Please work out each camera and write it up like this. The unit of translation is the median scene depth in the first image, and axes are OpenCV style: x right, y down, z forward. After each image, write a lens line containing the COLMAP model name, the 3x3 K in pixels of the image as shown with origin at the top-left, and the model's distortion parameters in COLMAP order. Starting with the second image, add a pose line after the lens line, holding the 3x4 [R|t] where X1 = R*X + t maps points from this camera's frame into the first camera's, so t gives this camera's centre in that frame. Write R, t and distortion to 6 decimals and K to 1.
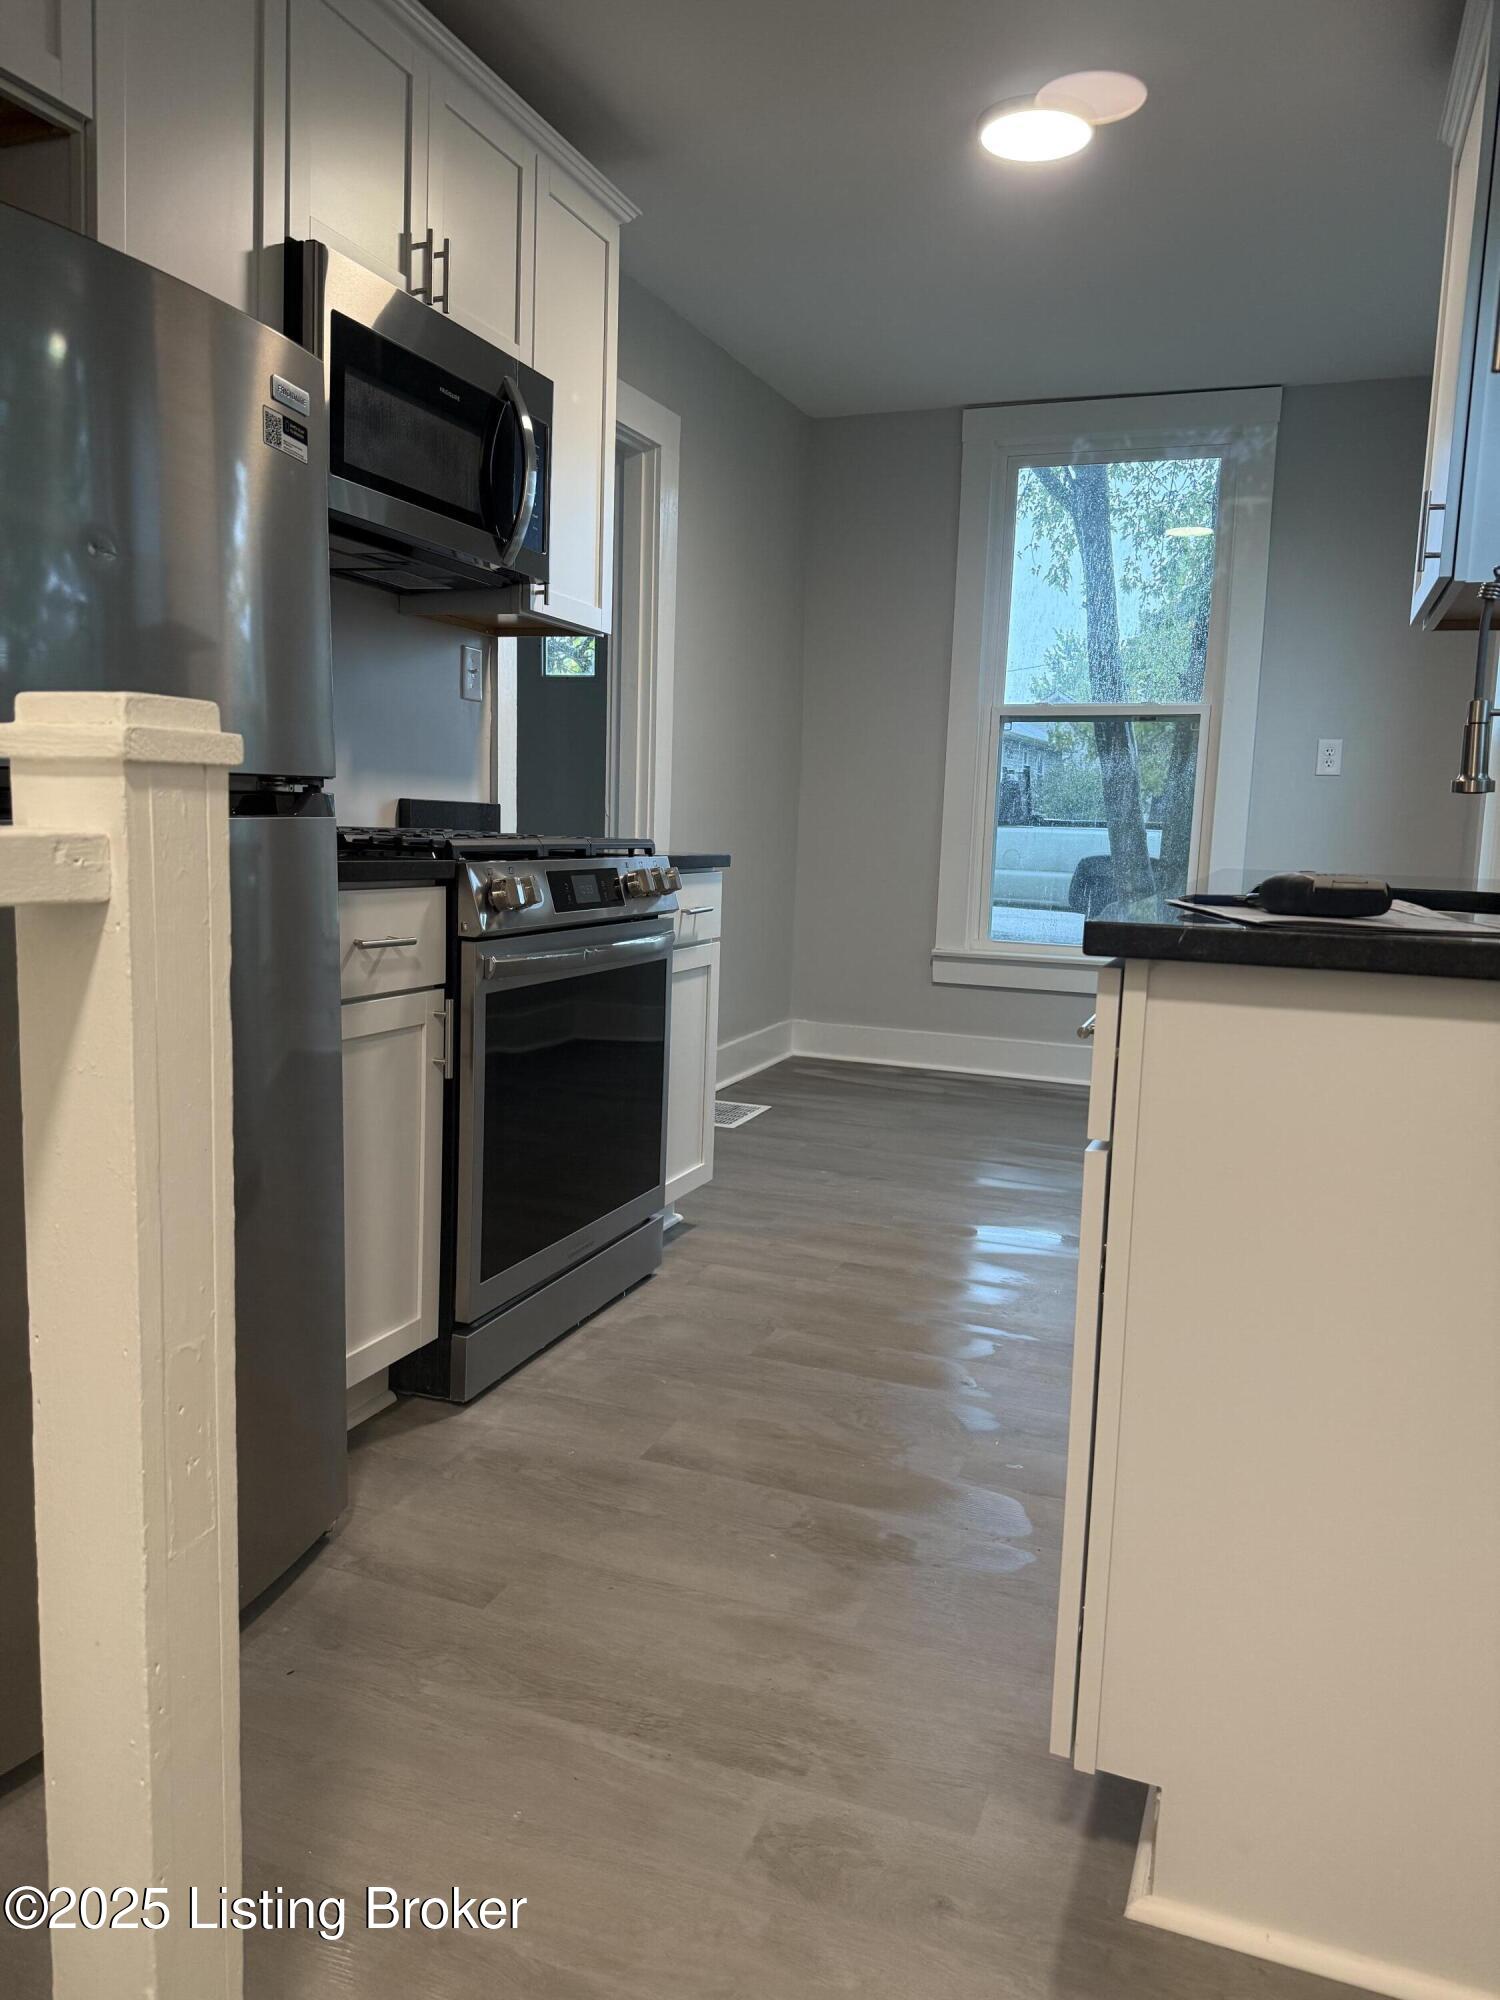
lens RADIAL K [[1449.7, 0, 740.7], [0, 1449.7, 1000.2], [0, 0, 1]] dist [0.019502, -0.013777]
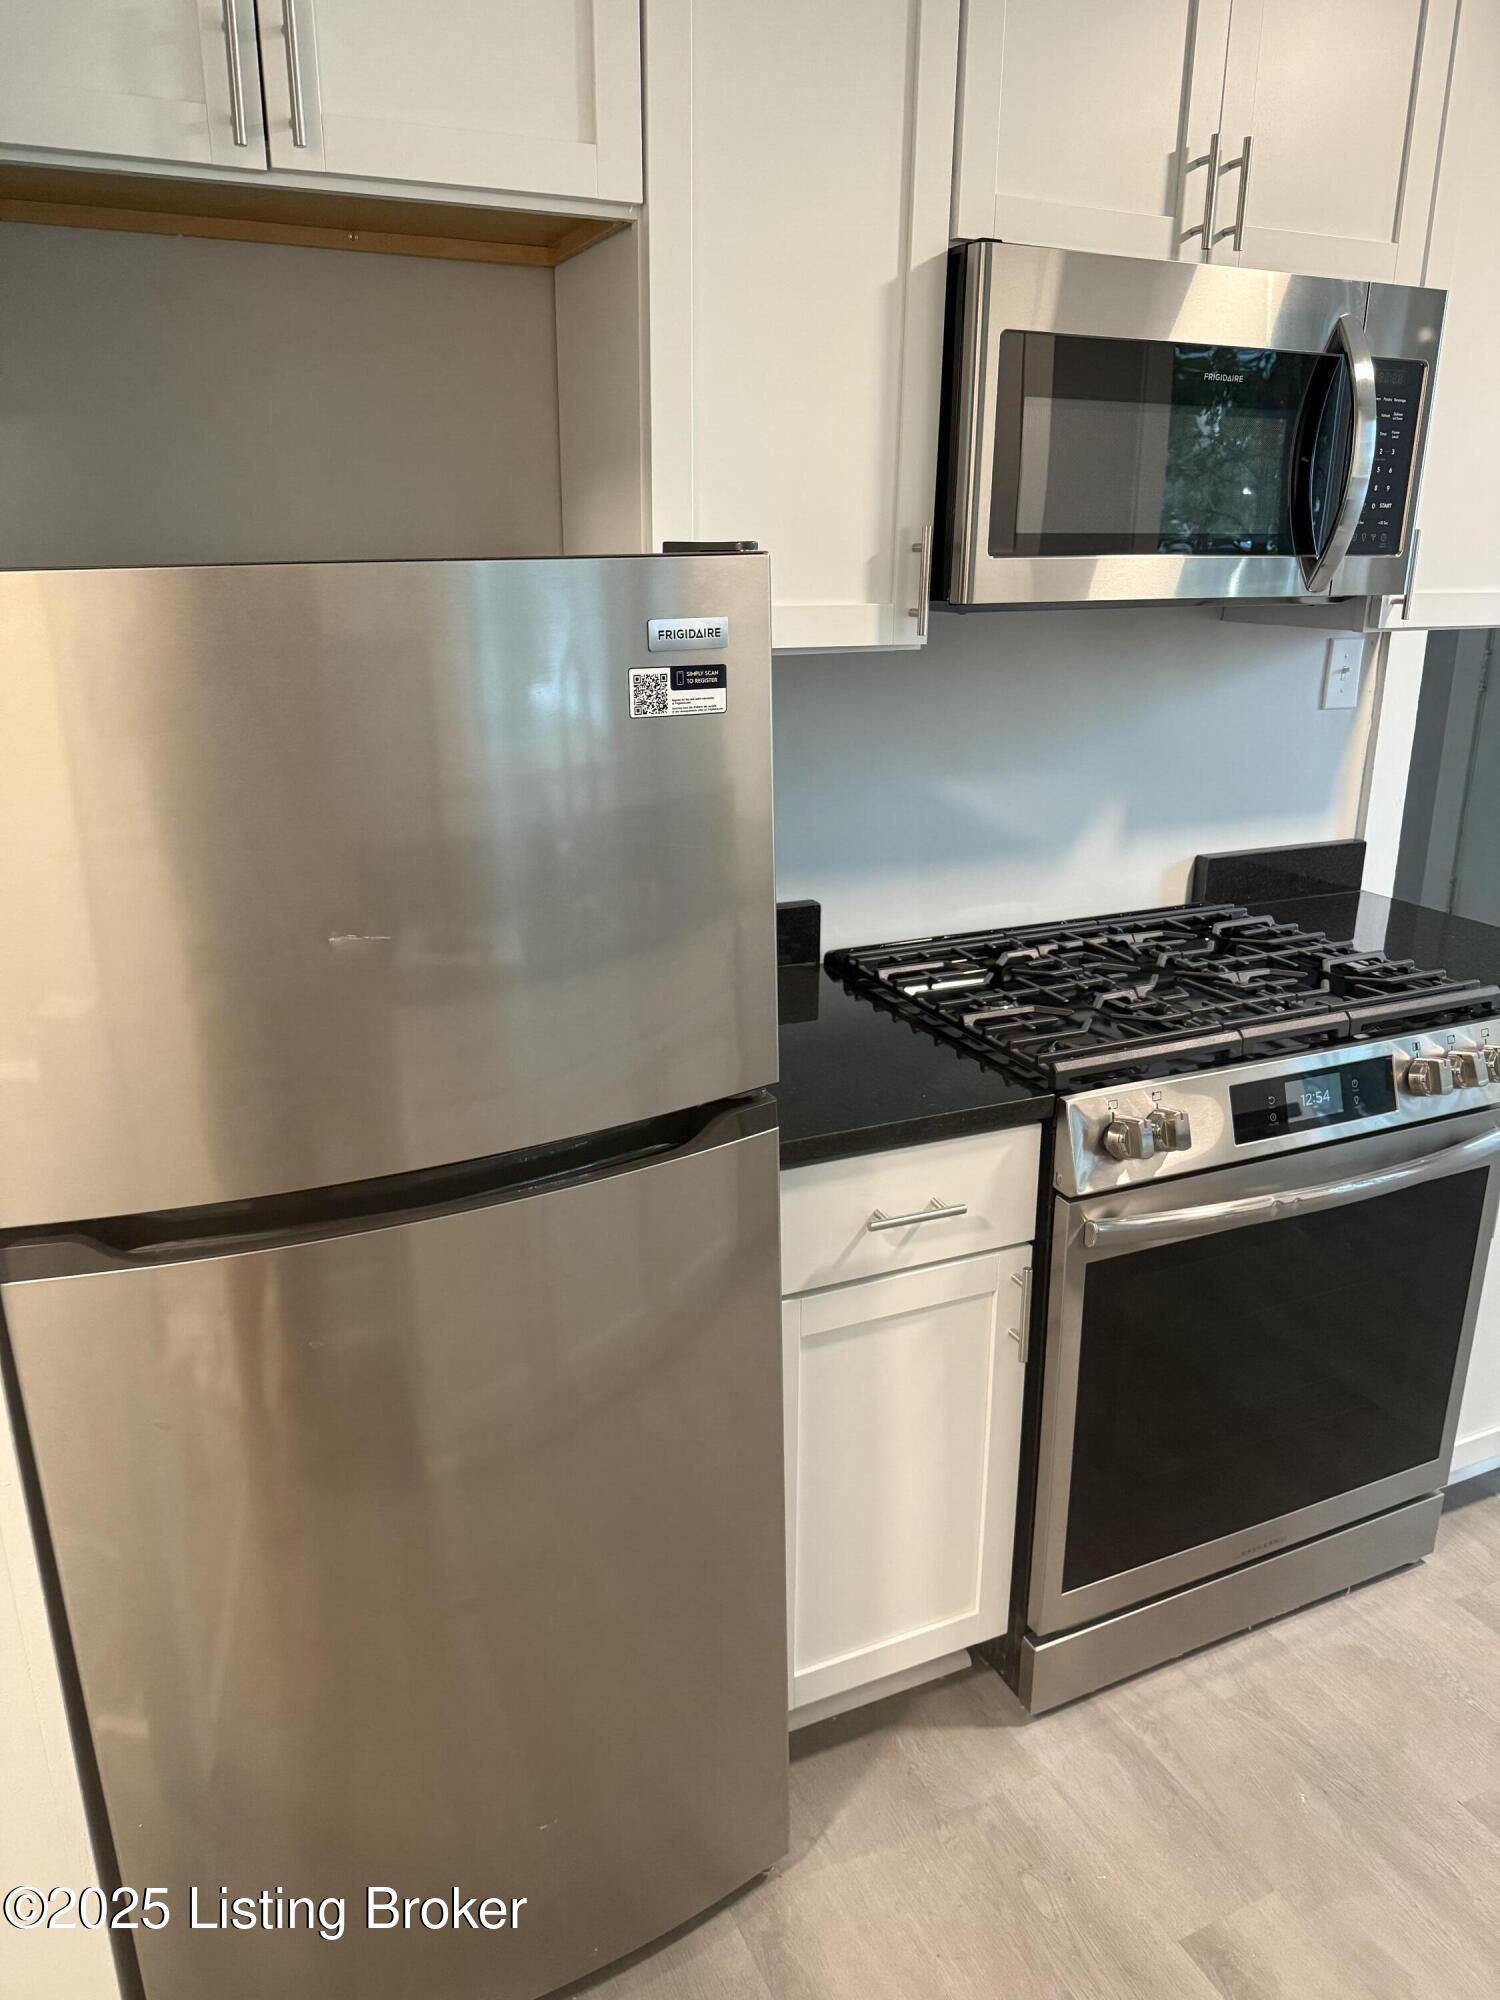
lens RADIAL K [[1449.7, 0, 749.4], [0, 1449.7, 993.3], [0, 0, 1]] dist [0.019502, -0.013777]
pose [[0.730067, 0.169018, -0.662144, 0.168928], [-0.061968, 0.981313, 0.182165, -0.262165], [0.680560, -0.091961, 0.726898, 0.332931]]
